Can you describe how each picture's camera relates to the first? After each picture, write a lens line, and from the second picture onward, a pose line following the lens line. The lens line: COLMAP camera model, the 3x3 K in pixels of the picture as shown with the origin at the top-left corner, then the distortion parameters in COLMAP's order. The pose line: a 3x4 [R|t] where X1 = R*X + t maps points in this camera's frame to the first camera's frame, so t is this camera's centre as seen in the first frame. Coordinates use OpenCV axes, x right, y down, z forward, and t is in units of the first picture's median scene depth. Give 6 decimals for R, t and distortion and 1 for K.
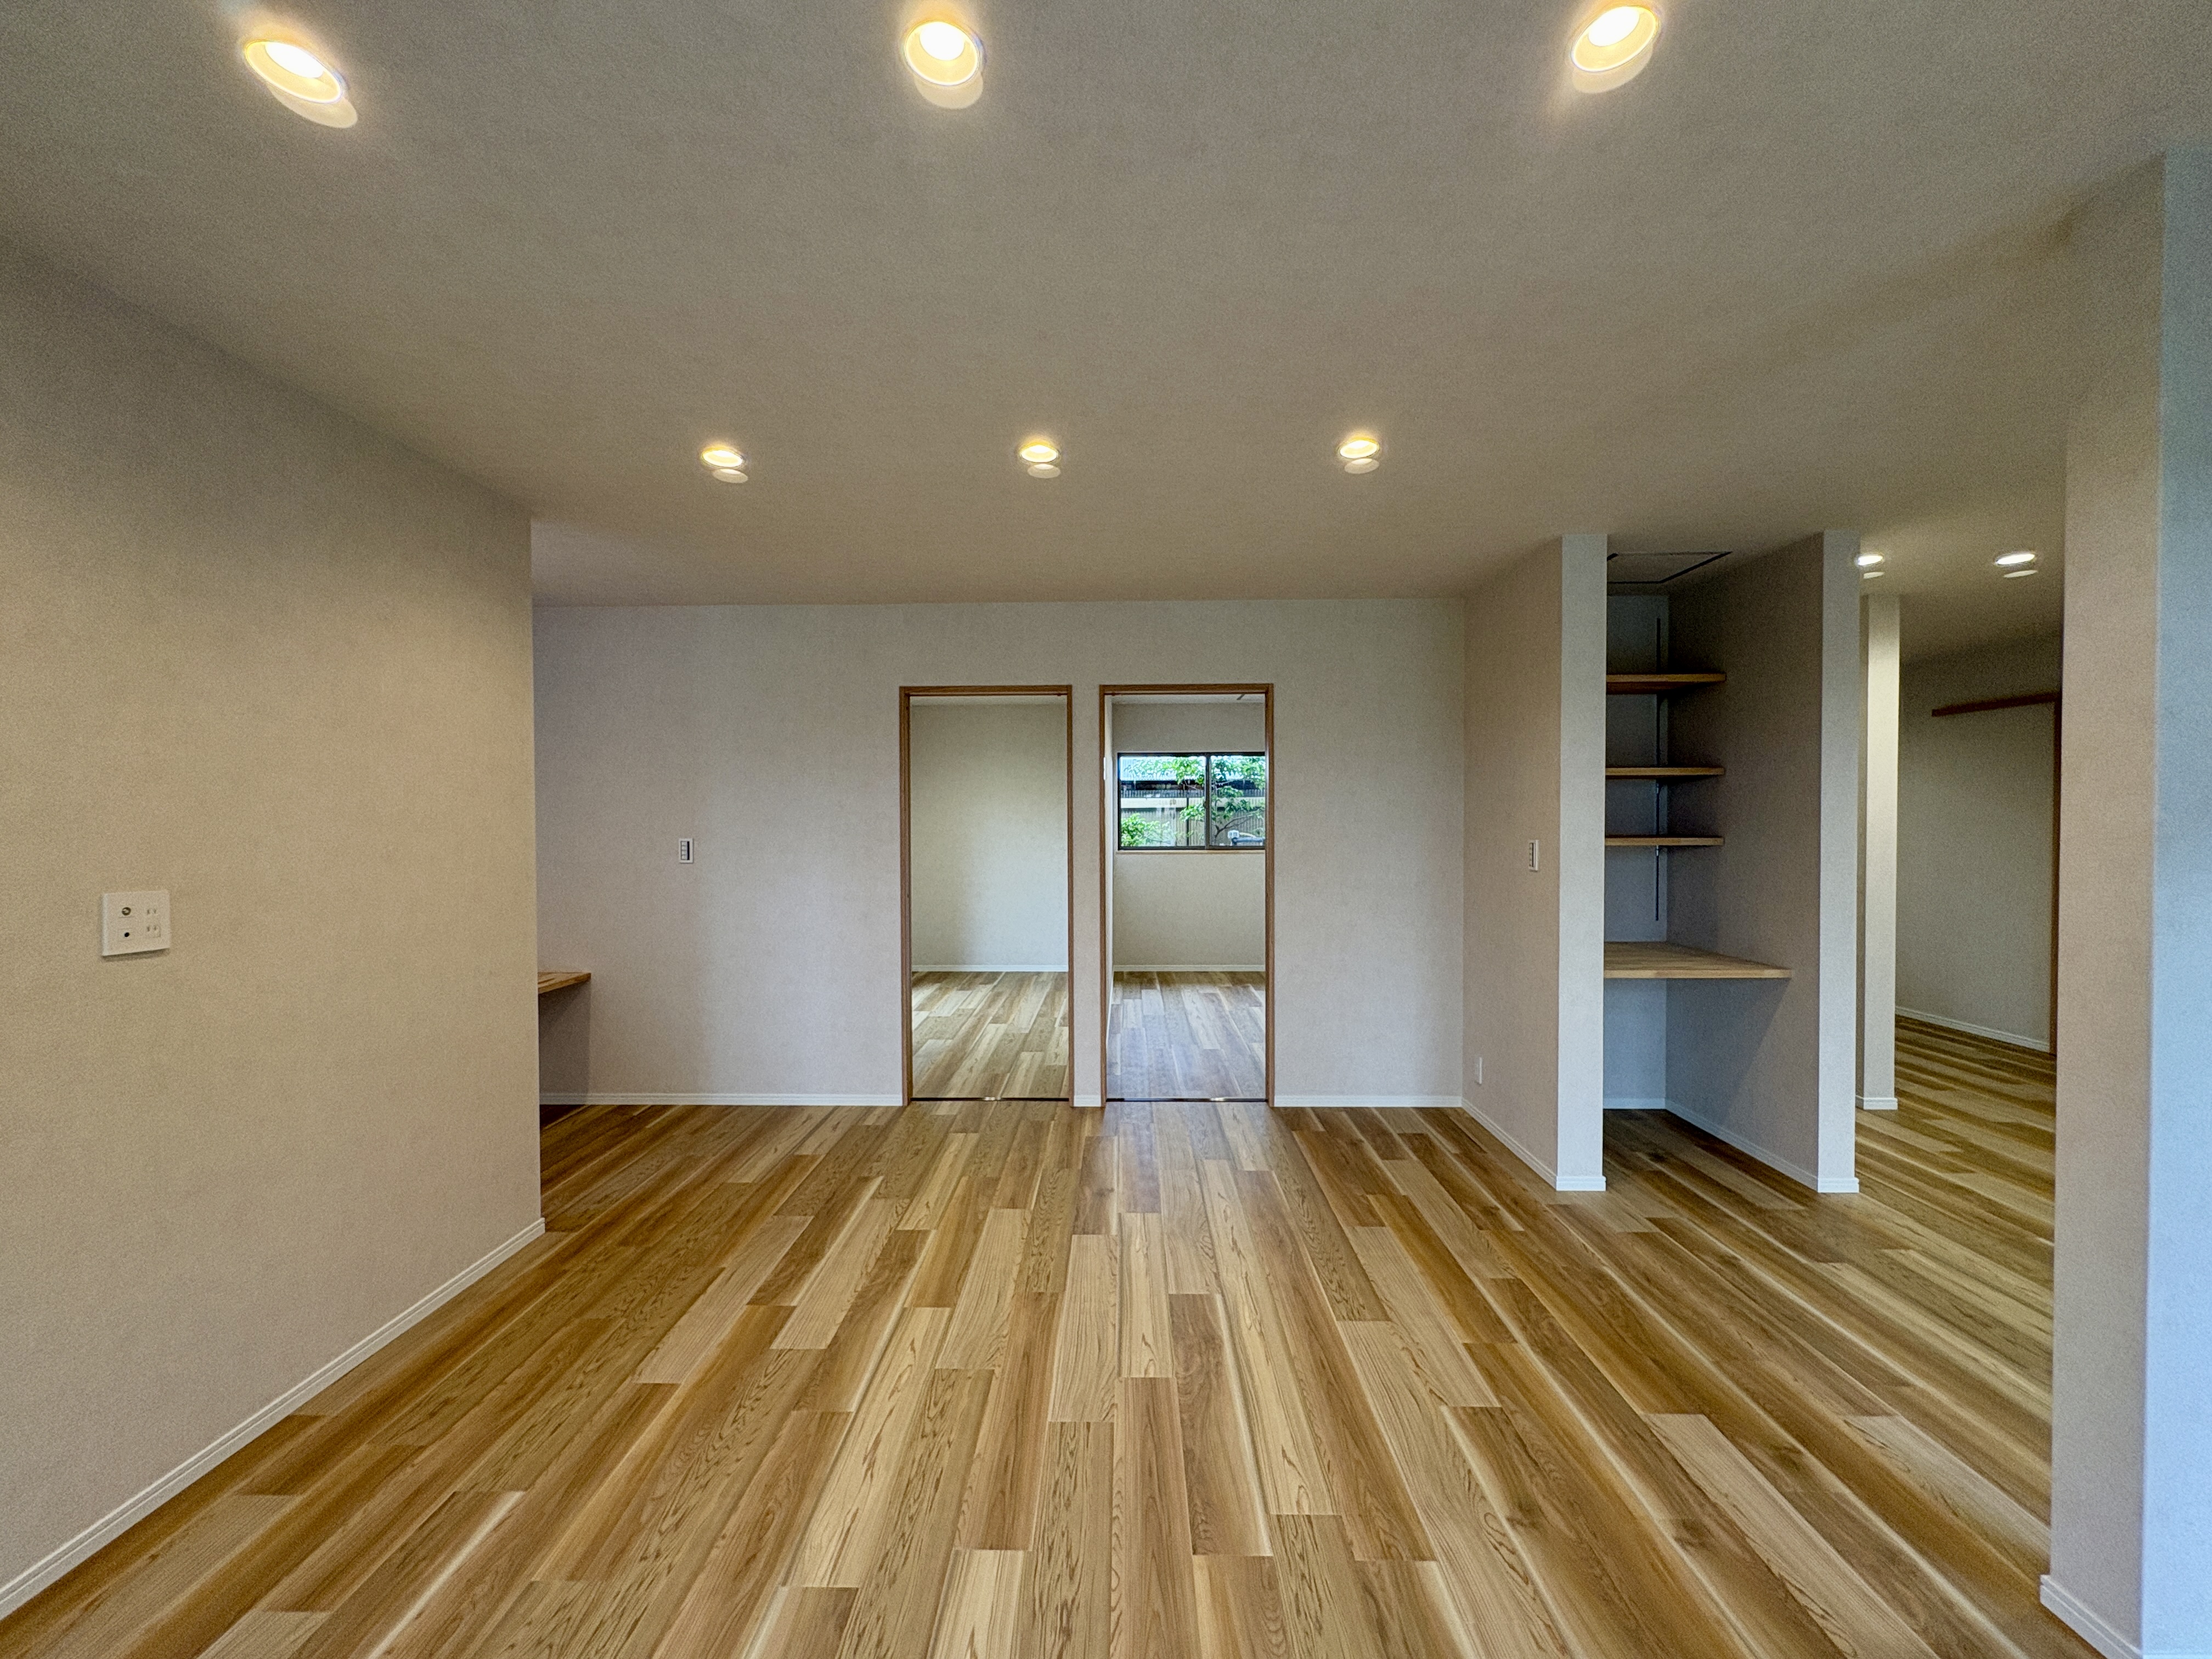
lens RADIAL K [[879.5, 0, 1110.4], [0, 879.5, 829.2], [0, 0, 1]] dist [0.001880, 0.000146]
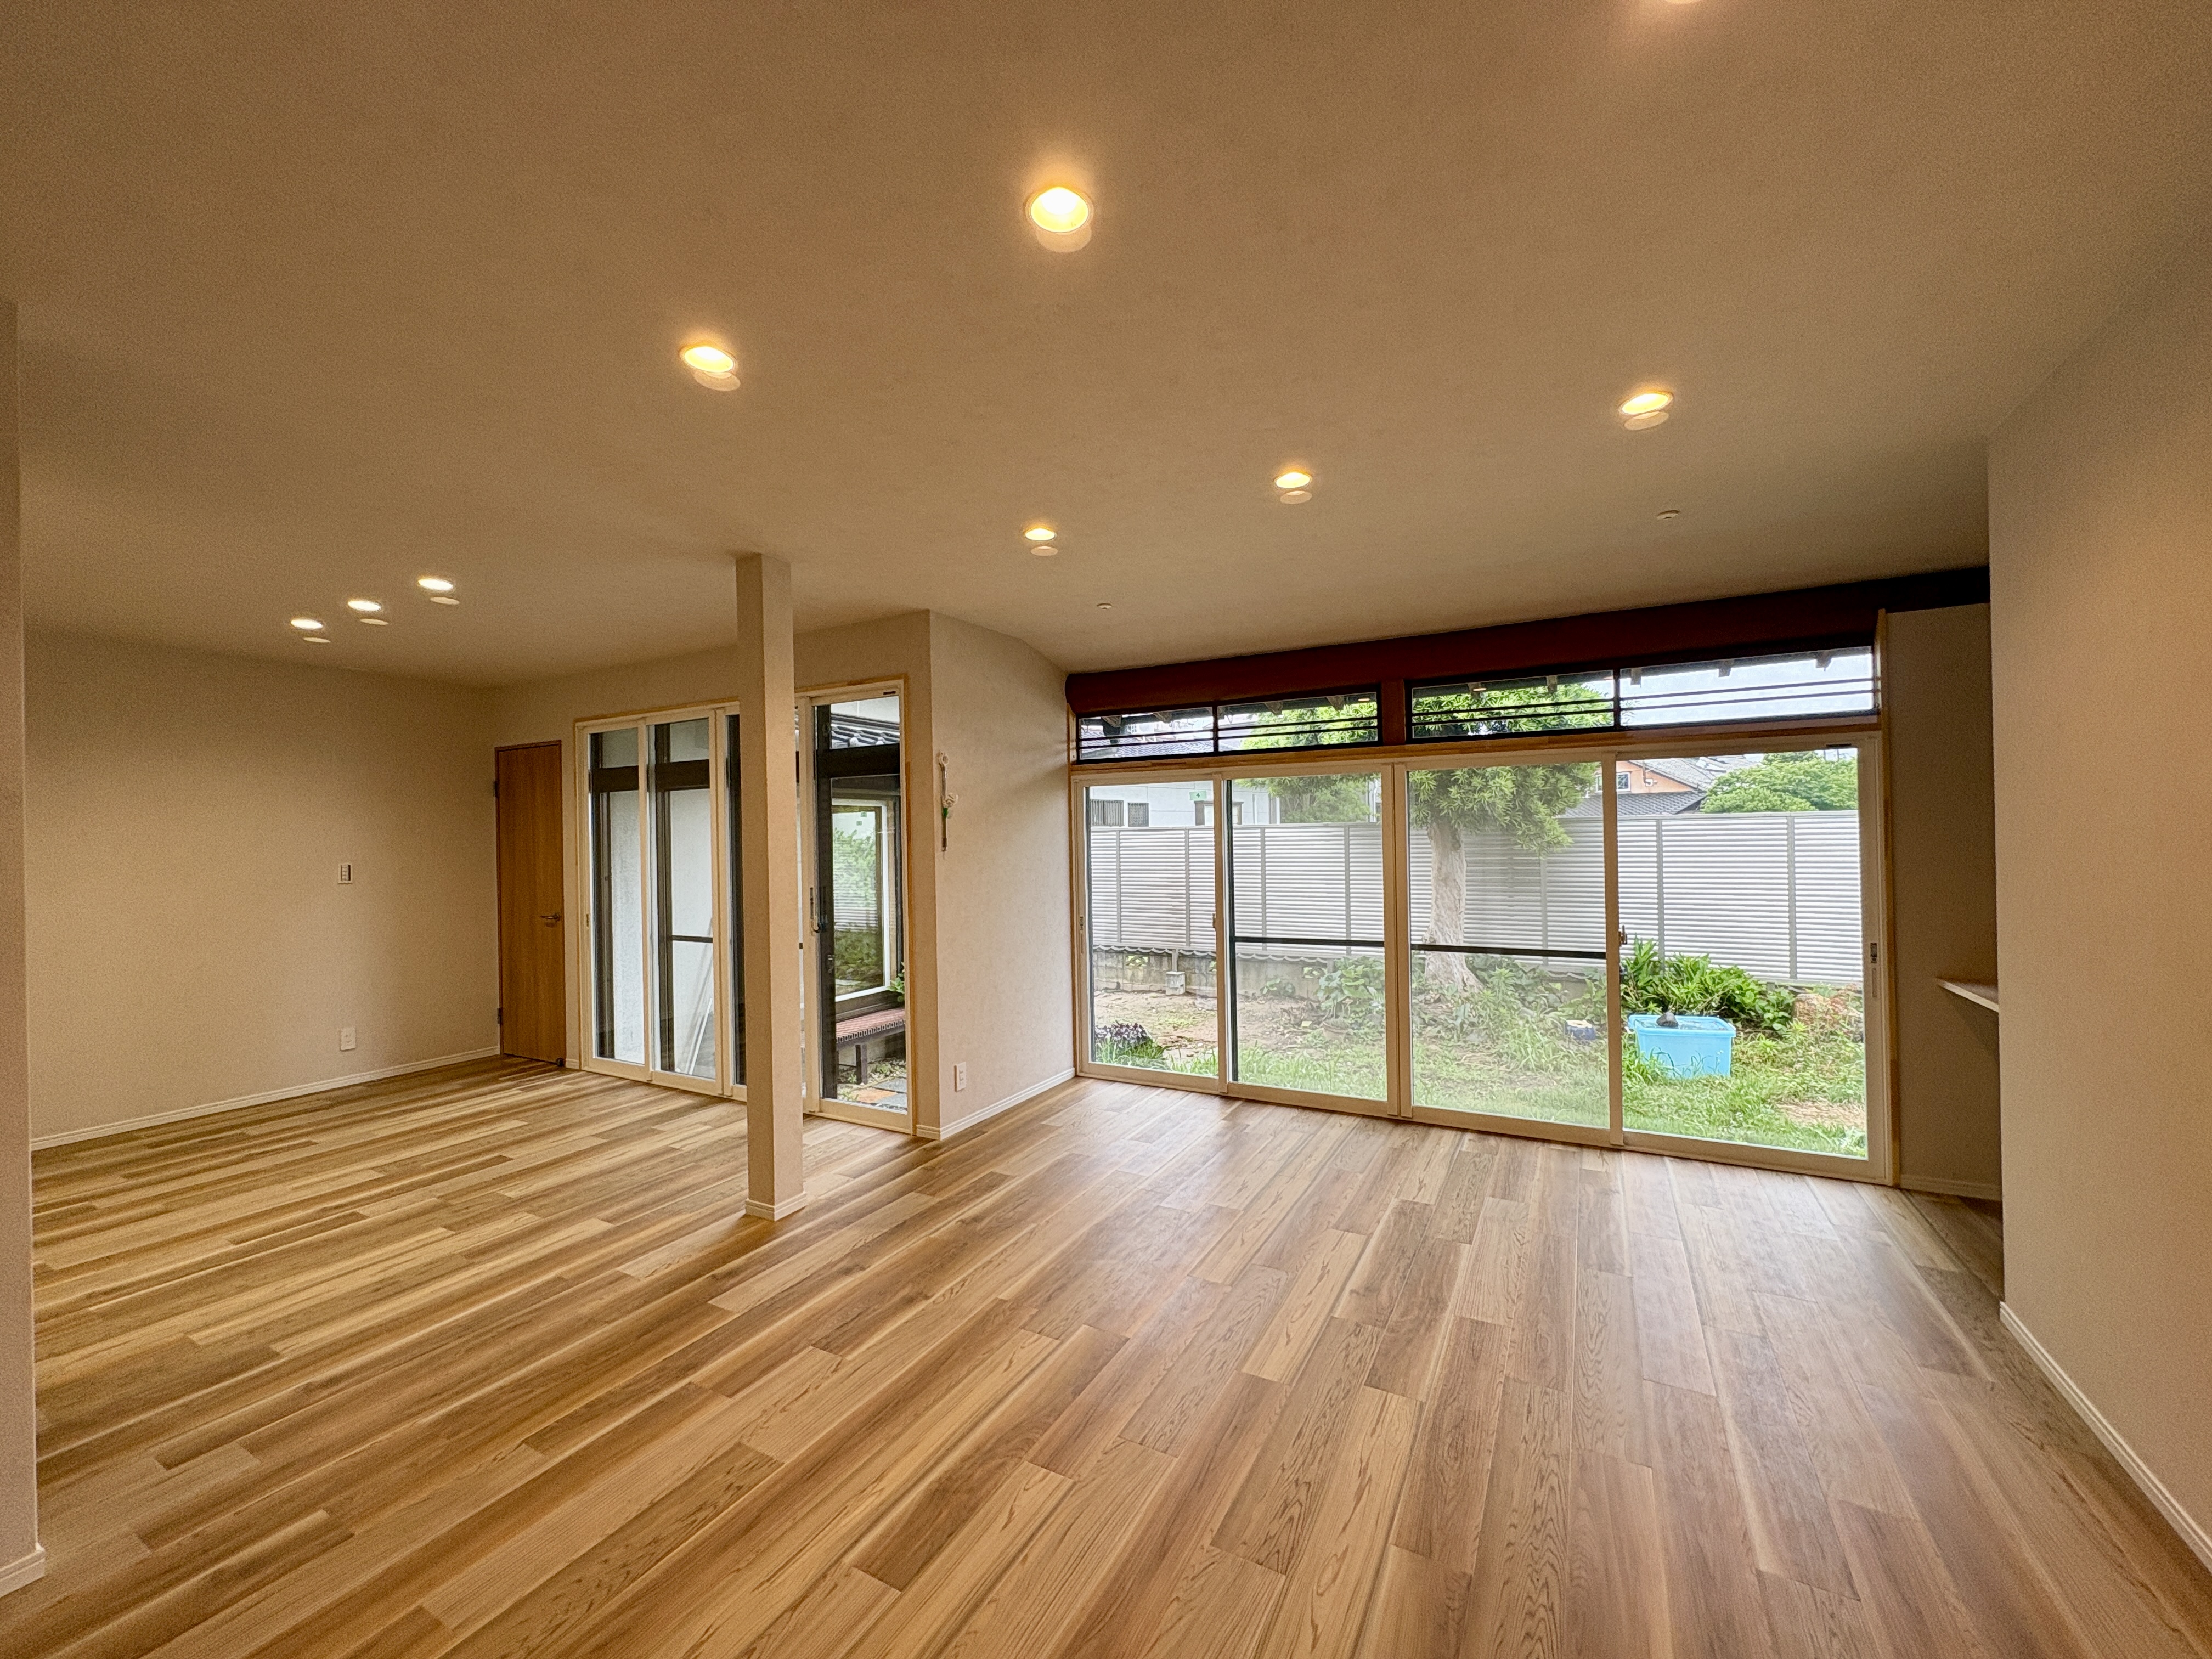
lens RADIAL K [[879.5, 0, 1102.4], [0, 879.5, 831.6], [0, 0, 1]] dist [0.001880, 0.000146]
pose [[-0.880972, 0.021537, 0.472679, -0.417843], [0.027162, 0.999618, 0.005076, -0.012890], [-0.472389, 0.017311, -0.881220, 1.681805]]
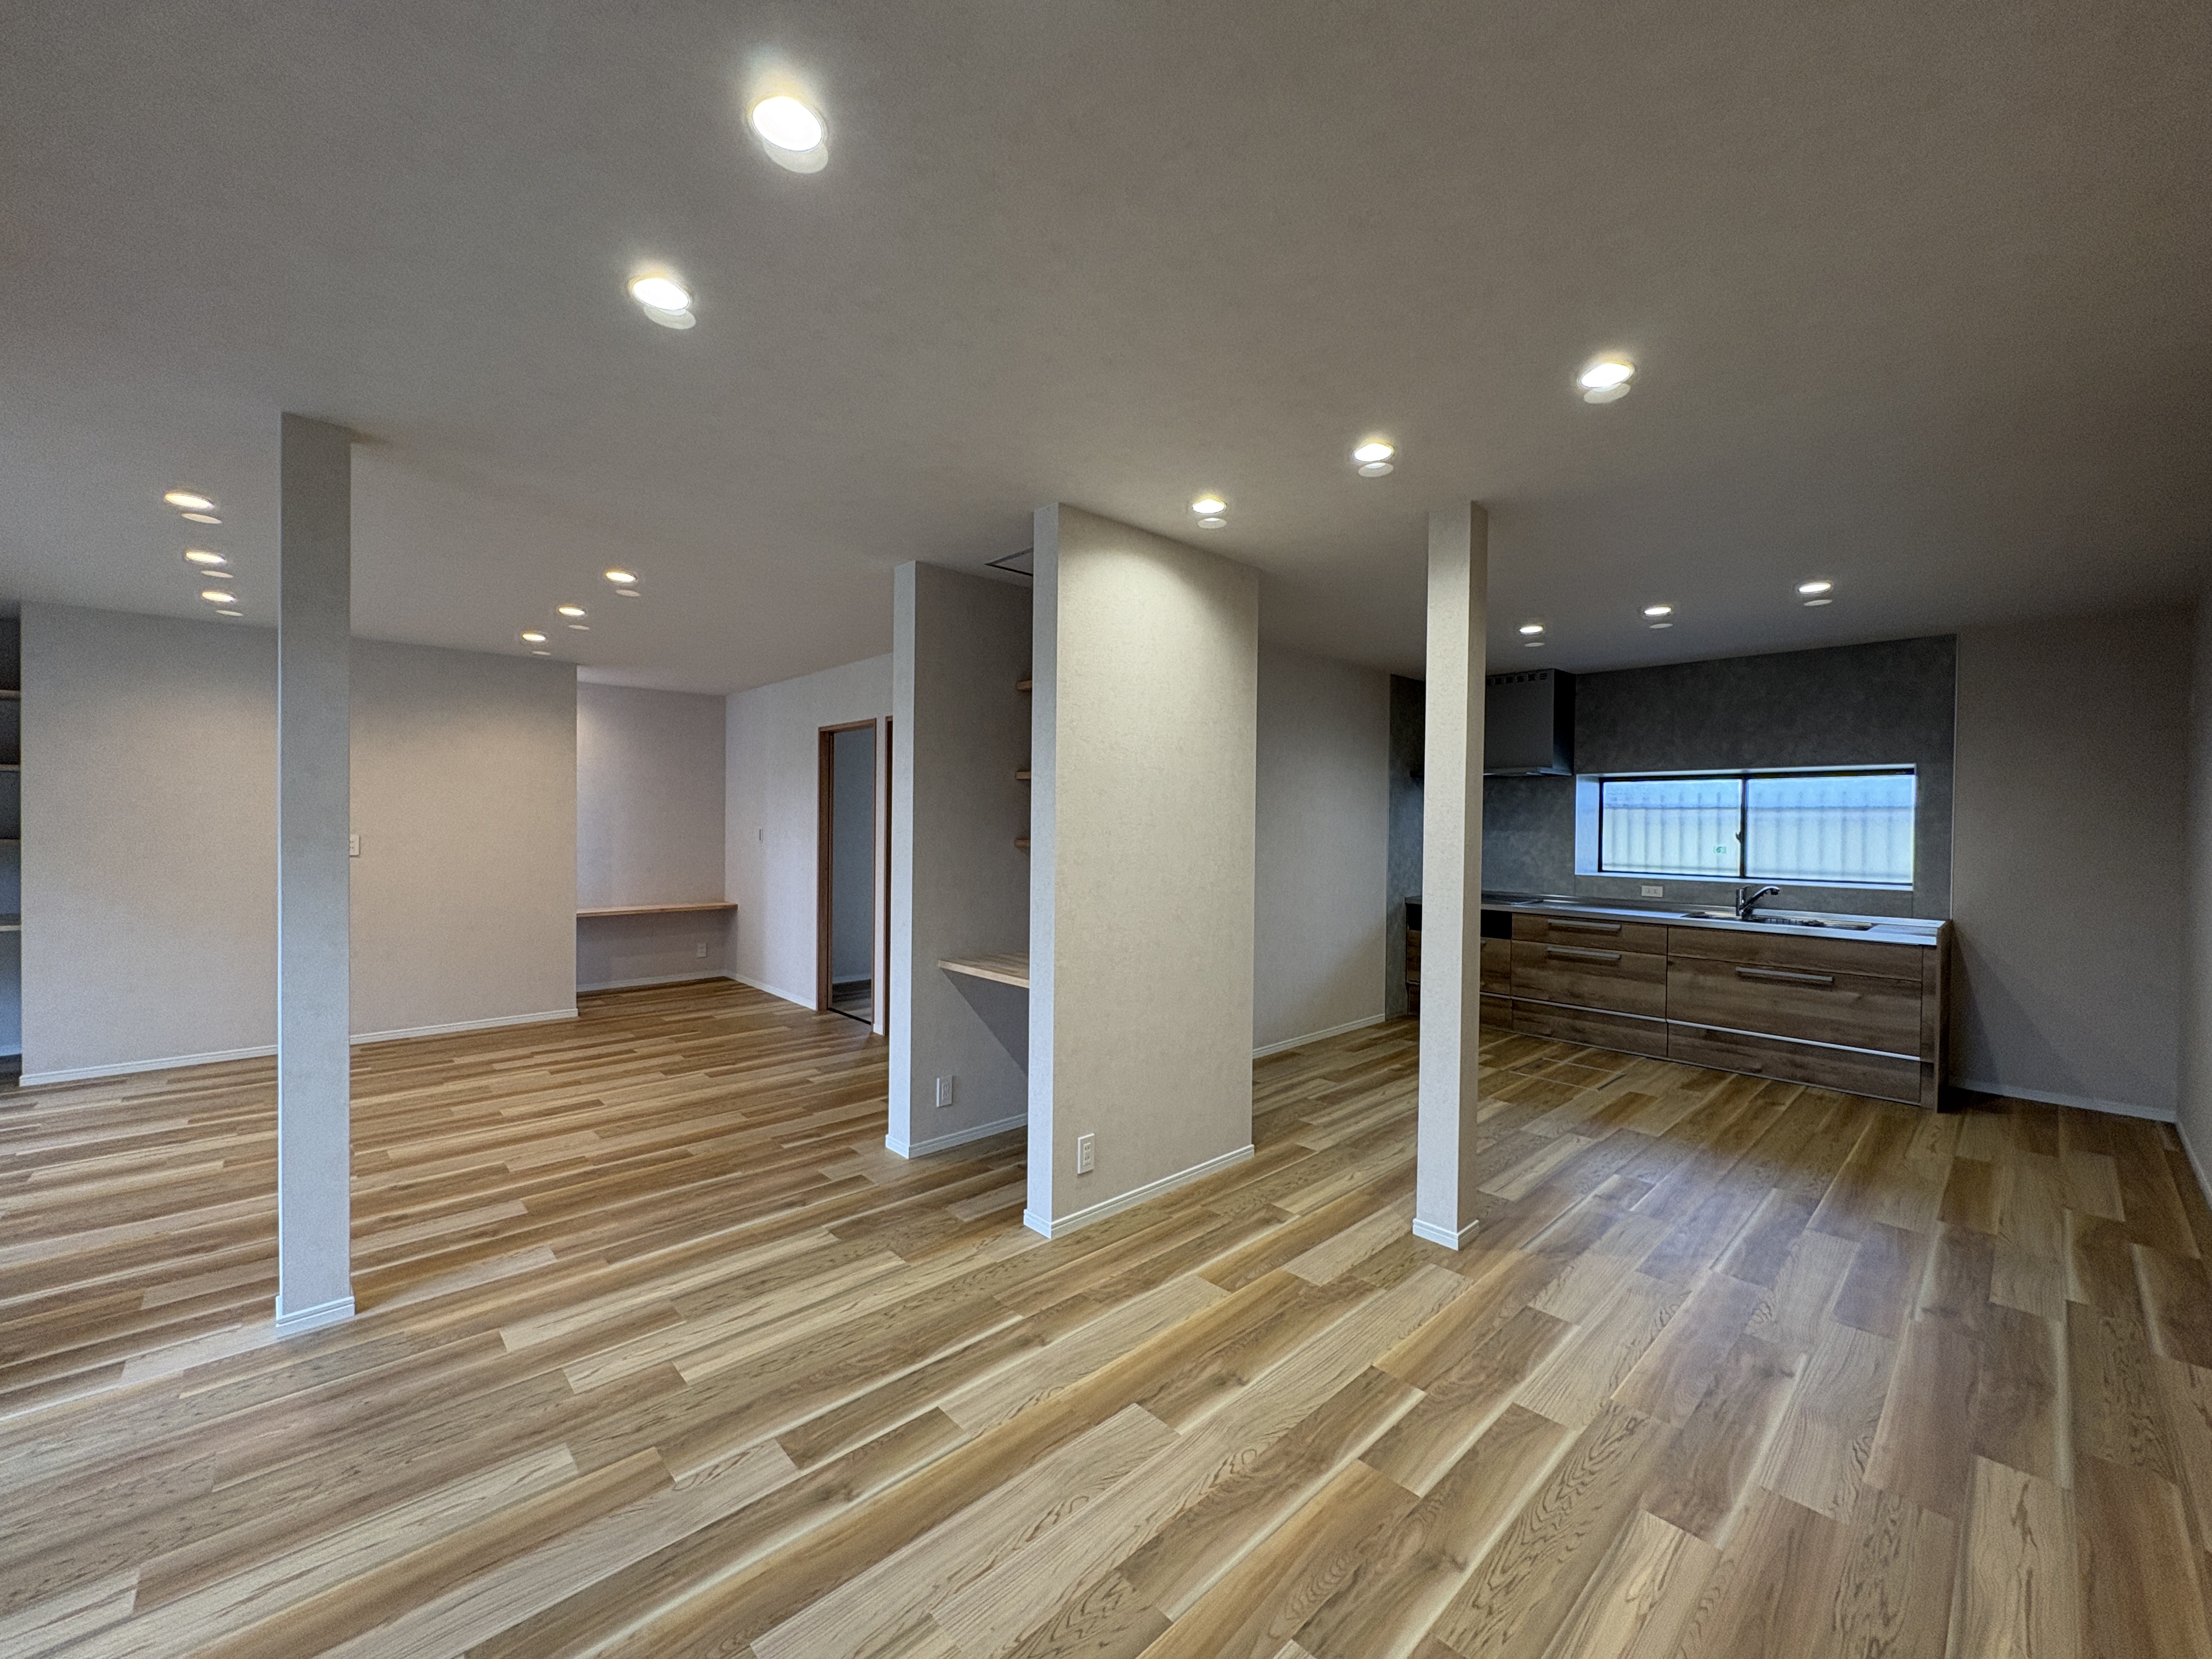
lens RADIAL K [[879.5, 0, 1107.3], [0, 879.5, 830.5], [0, 0, 1]] dist [0.001880, 0.000146]
pose [[0.694174, 0.017743, -0.719588, 2.206991], [-0.019958, 0.999786, 0.005400, -0.013147], [0.719530, 0.010613, 0.694380, 0.601307]]
